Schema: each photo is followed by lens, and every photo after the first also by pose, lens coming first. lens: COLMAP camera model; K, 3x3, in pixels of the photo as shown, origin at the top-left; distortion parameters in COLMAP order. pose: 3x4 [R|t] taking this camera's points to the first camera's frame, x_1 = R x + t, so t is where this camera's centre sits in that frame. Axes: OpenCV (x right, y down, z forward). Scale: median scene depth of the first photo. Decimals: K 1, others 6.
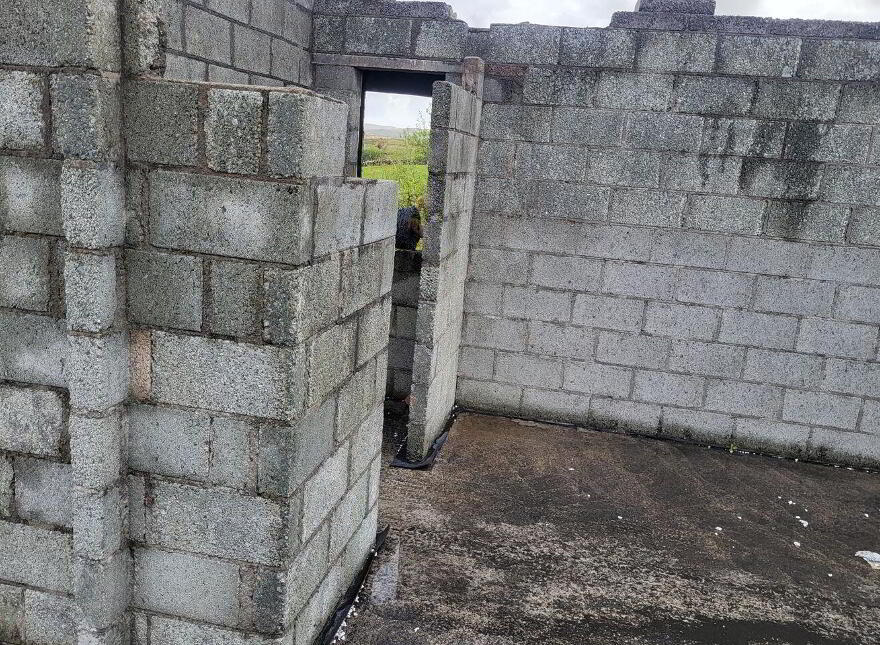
lens RADIAL K [[743.4, 0, 440.0], [0, 743.4, 322.5], [0, 0, 1]] dist [0.008454, 0.003297]
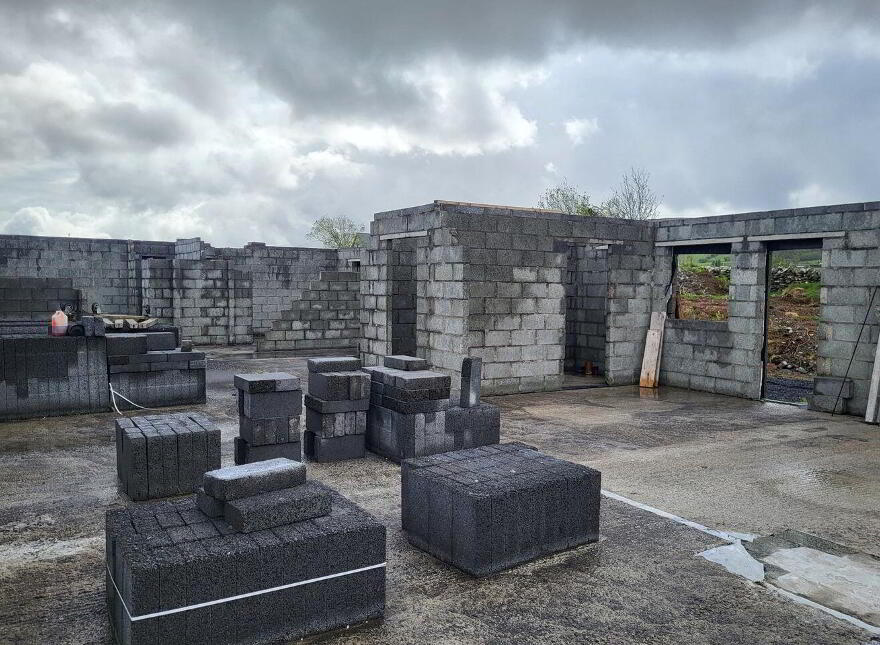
lens RADIAL K [[743.4, 0, 440.0], [0, 743.4, 322.5], [0, 0, 1]] dist [0.008454, 0.003297]
pose [[0.729570, -0.102384, 0.676199, -4.180960], [0.194409, 0.978989, -0.061524, 1.182376], [-0.655692, 0.176345, 0.734146, -6.317429]]
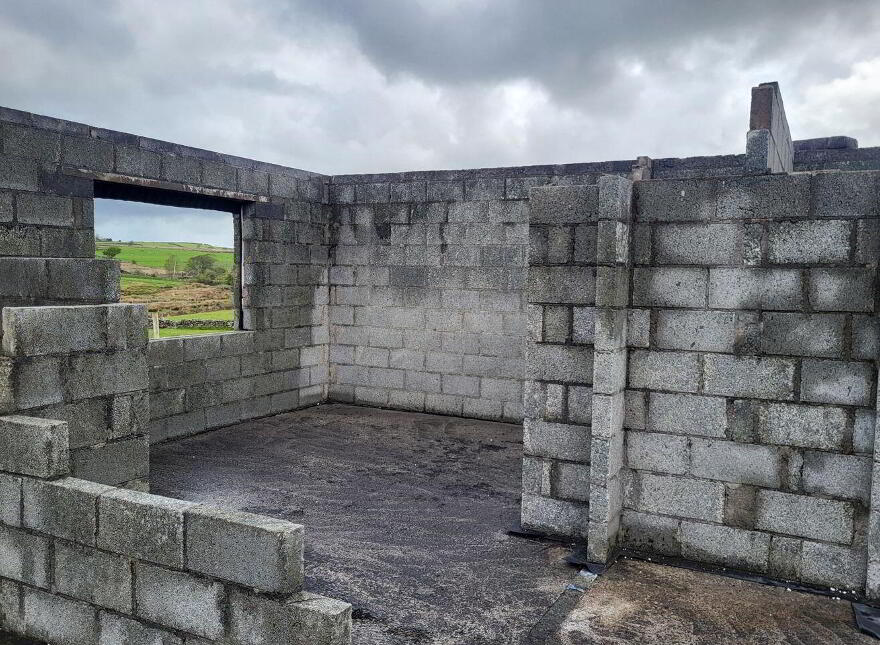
lens RADIAL K [[743.4, 0, 440.0], [0, 743.4, 322.5], [0, 0, 1]] dist [0.008454, 0.003297]
pose [[0.957037, -0.041159, -0.287030, -0.859229], [-0.008010, 0.985745, -0.168058, 0.185105], [0.289856, 0.163137, 0.943064, -0.800850]]
